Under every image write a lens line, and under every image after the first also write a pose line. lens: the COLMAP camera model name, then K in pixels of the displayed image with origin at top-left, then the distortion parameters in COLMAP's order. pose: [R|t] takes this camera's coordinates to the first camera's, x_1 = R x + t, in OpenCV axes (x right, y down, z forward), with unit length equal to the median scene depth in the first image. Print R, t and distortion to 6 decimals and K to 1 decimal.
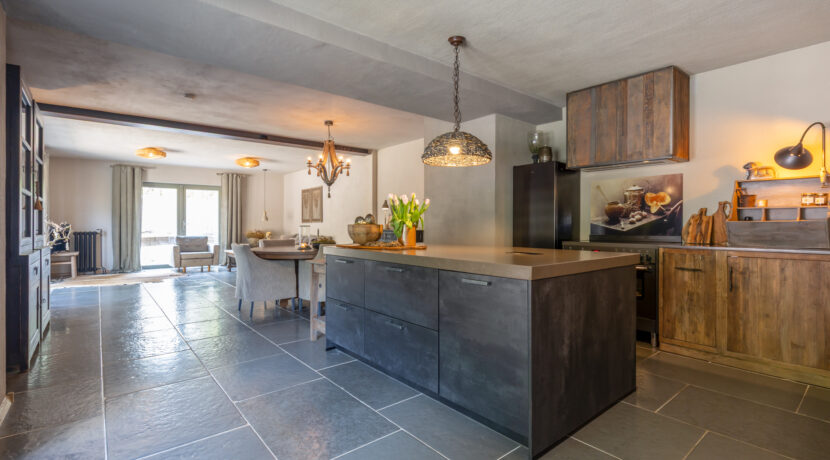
lens RADIAL K [[390.1, 0, 417.5], [0, 390.1, 212.0], [0, 0, 1]] dist [-0.003361, -0.000564]
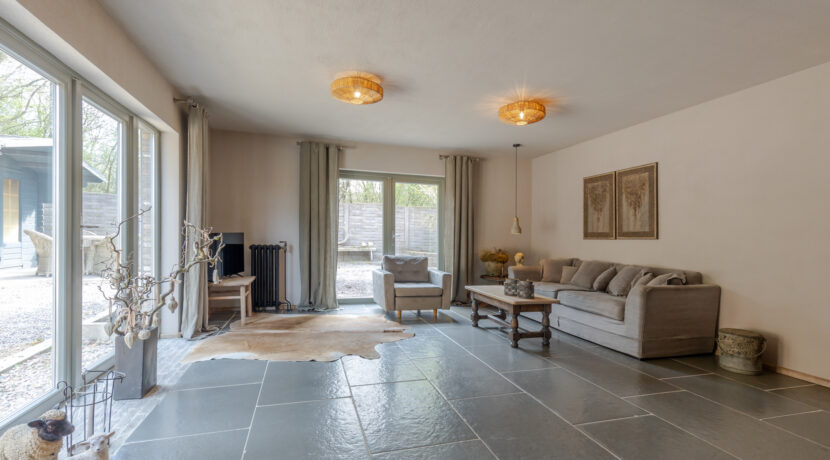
lens RADIAL K [[374.5, 0, 415.7], [0, 374.5, 232.9], [0, 0, 1]] dist [-0.001861, 0.000652]
pose [[0.922918, 0.020085, -0.384471, -0.423706], [-0.011483, 0.999630, 0.024655, 0.012918], [0.384824, -0.018340, 0.922808, 0.576725]]
